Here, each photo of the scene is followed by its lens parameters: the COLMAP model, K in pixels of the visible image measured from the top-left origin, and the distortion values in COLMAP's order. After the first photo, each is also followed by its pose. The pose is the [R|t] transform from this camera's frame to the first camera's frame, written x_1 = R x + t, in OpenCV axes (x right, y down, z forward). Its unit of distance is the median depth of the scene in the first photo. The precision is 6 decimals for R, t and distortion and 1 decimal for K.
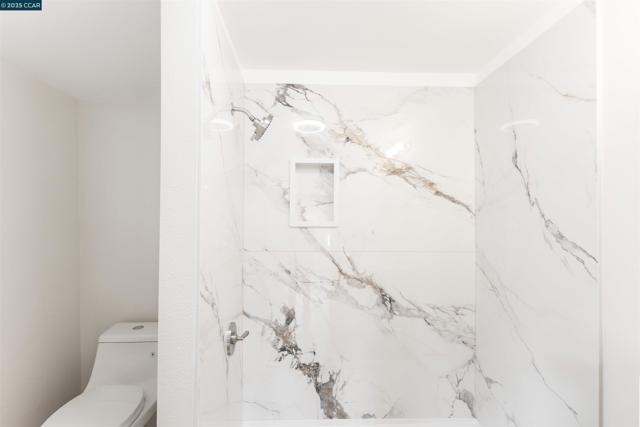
lens RADIAL K [[282.6, 0, 306.3], [0, 282.6, 223.1], [0, 0, 1]] dist [0.001151, -0.000080]
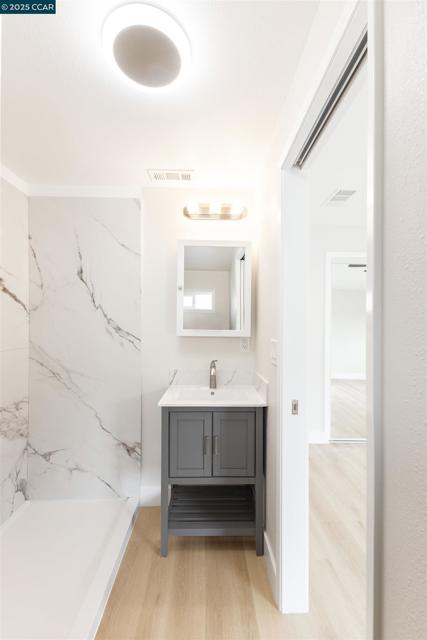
lens RADIAL K [[280.9, 0, 210.6], [0, 280.9, 321.7], [0, 0, 1]] dist [-0.000242, -0.000109]
pose [[0.012329, 0.001403, 0.999923, -0.503587], [0.002899, 0.999995, -0.001439, 0.006517], [-0.999920, 0.002916, 0.012325, 0.298586]]
